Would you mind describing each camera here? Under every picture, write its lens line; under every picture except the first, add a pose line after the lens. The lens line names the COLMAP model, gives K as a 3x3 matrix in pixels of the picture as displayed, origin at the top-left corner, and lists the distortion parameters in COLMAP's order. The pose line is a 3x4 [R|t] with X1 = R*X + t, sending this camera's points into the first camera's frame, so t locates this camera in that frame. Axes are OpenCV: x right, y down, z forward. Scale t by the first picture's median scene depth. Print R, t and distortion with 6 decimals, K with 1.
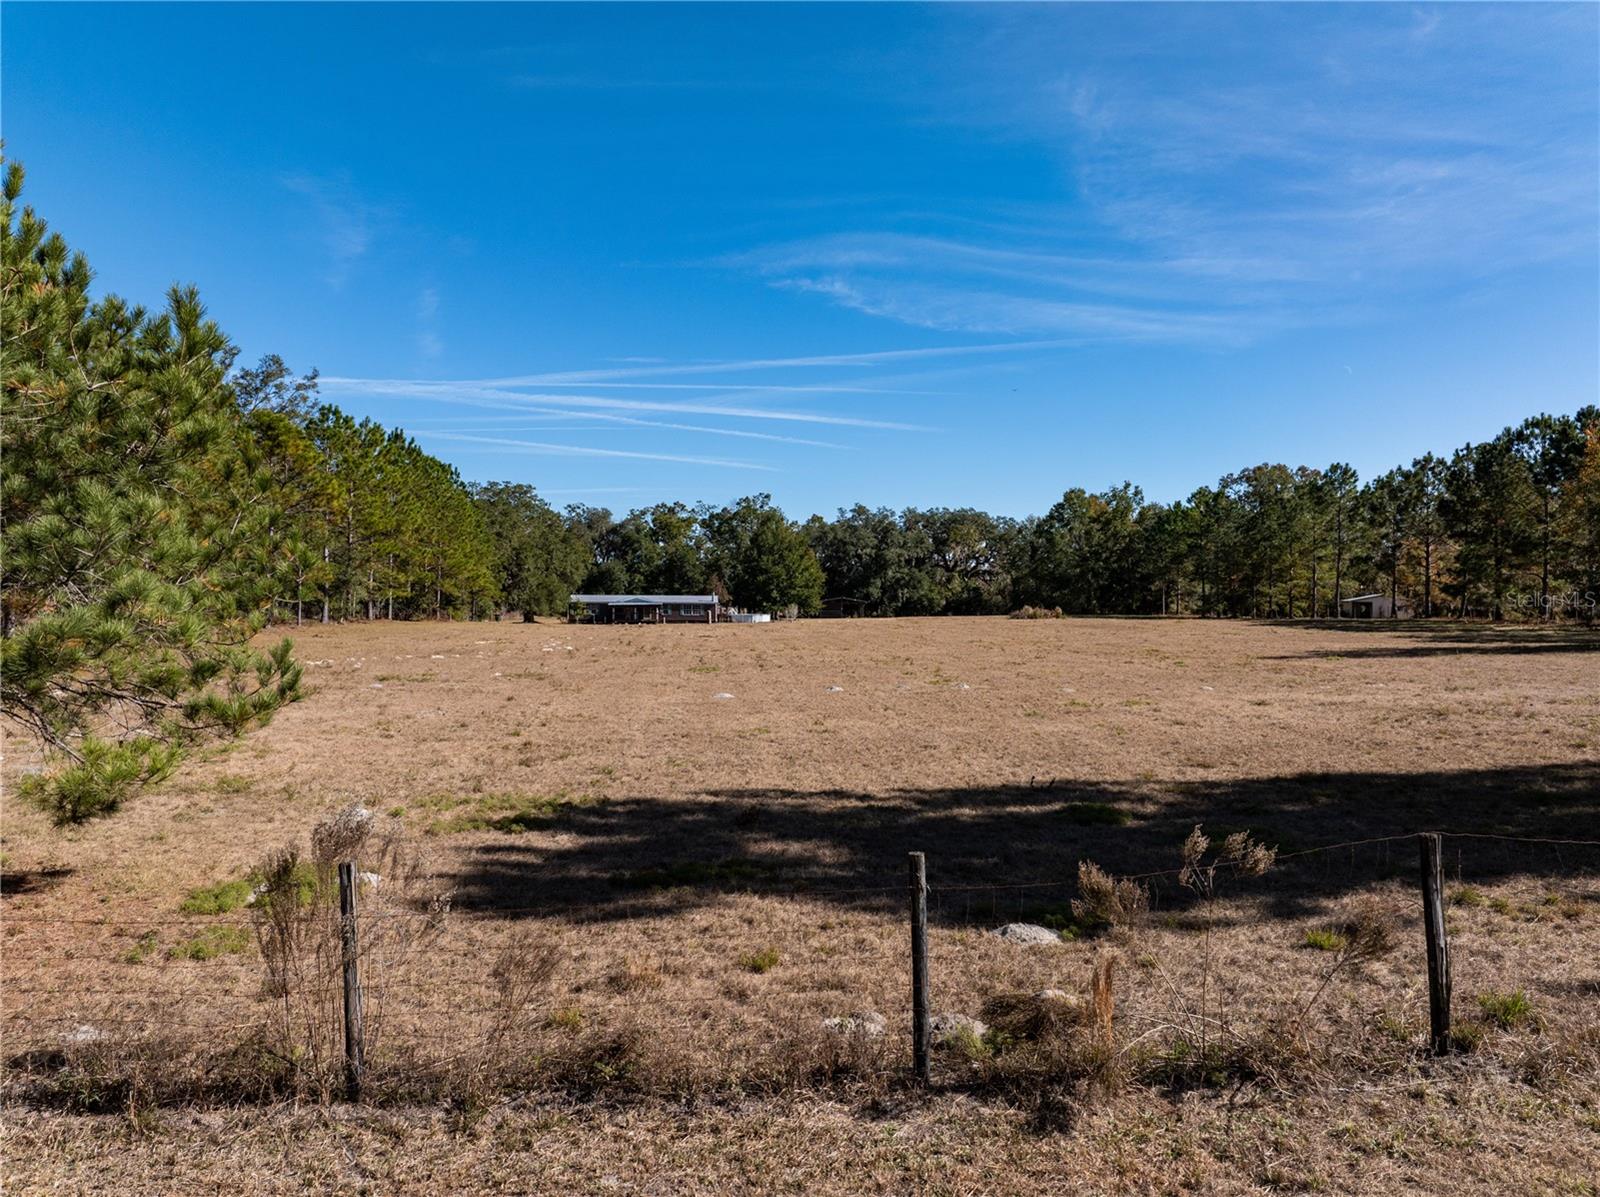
lens RADIAL K [[1126.8, 0, 801.3], [0, 1126.8, 600.9], [0, 0, 1]] dist [-0.052705, 0.022866]
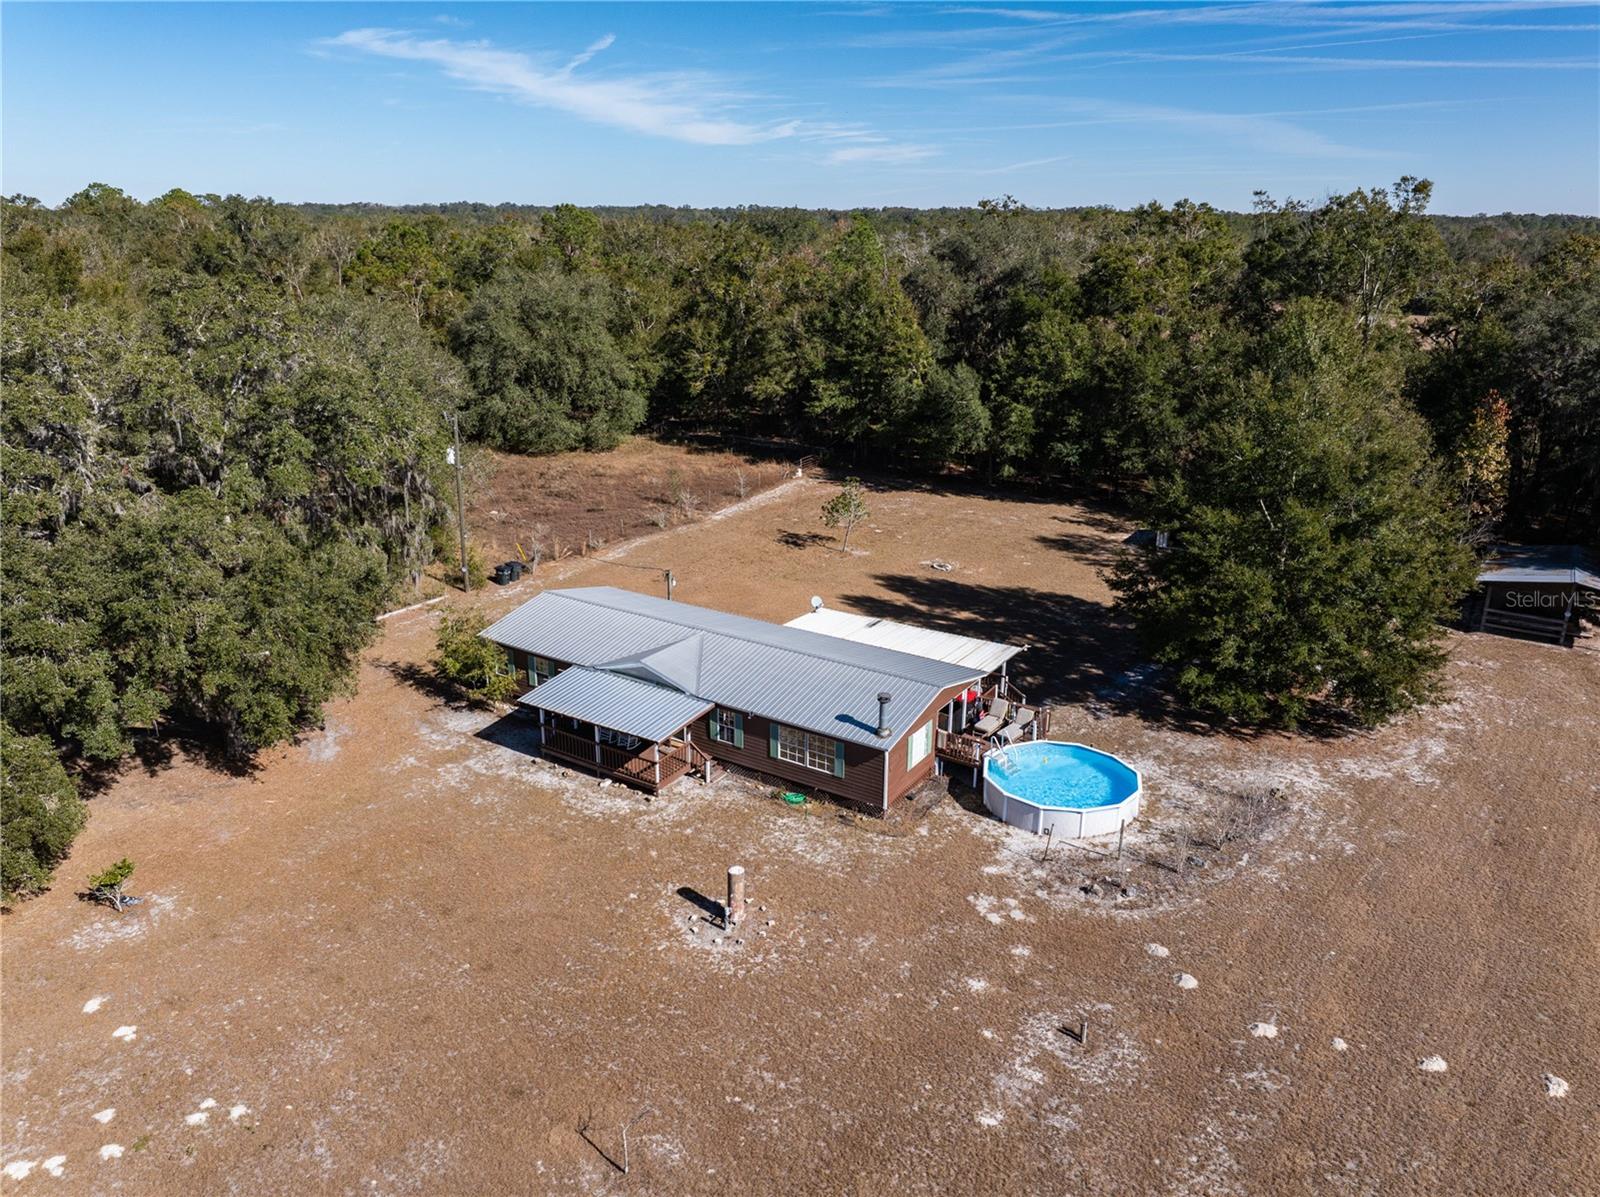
lens RADIAL K [[1126.8, 0, 794.8], [0, 1126.8, 602.4], [0, 0, 1]] dist [-0.052705, 0.022866]
pose [[0.804247, 0.183534, -0.565245, 0.033476], [0.002539, 0.950049, 0.312091, -0.082251], [0.594290, -0.252434, 0.763608, 0.616770]]
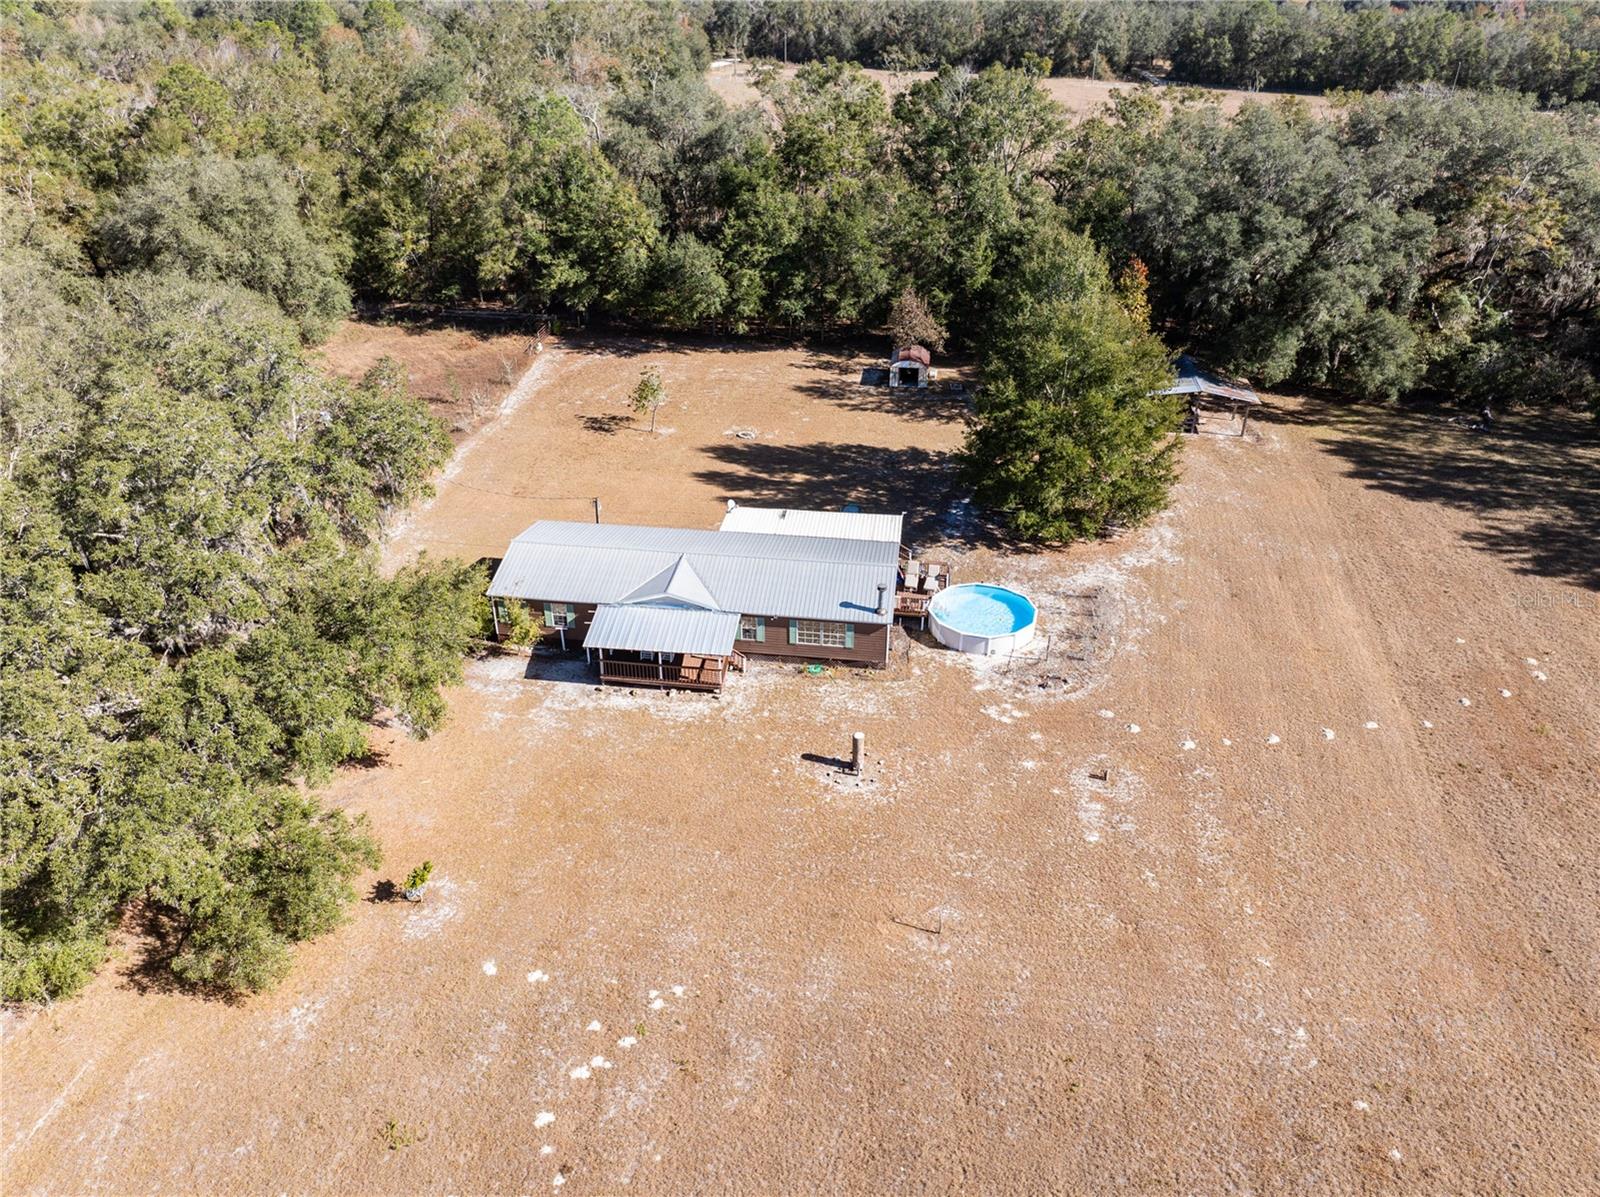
lens RADIAL K [[1126.8, 0, 801.4], [0, 1126.8, 592.9], [0, 0, 1]] dist [-0.052705, 0.022866]
pose [[0.983069, 0.089437, -0.159925, -0.036156], [0.002696, 0.865631, 0.500675, -0.139896], [0.183215, -0.492629, 0.850734, 0.536249]]
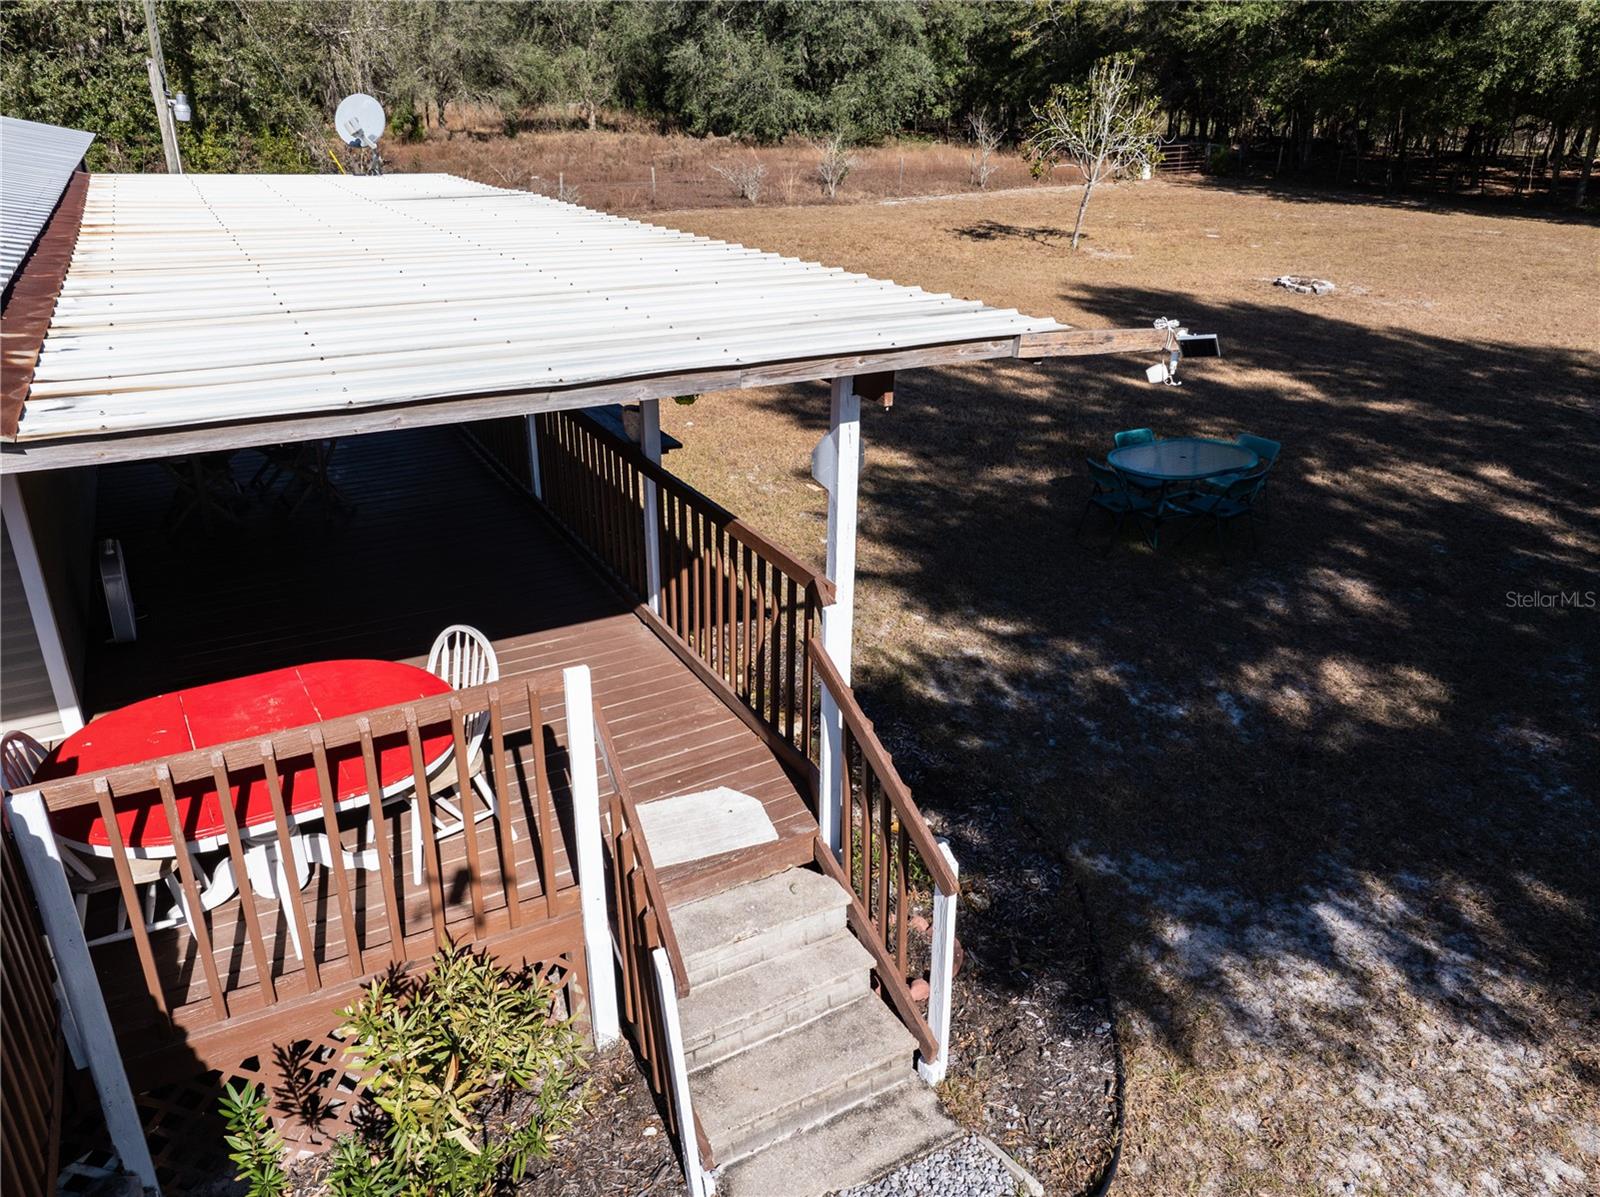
lens RADIAL K [[1126.8, 0, 806.1], [0, 1126.8, 597.7], [0, 0, 1]] dist [-0.052705, 0.022866]
pose [[0.421823, 0.354020, -0.834707, -0.041029], [-0.007663, 0.921980, 0.387162, 0.003009], [0.906646, -0.156917, 0.391625, 0.813741]]
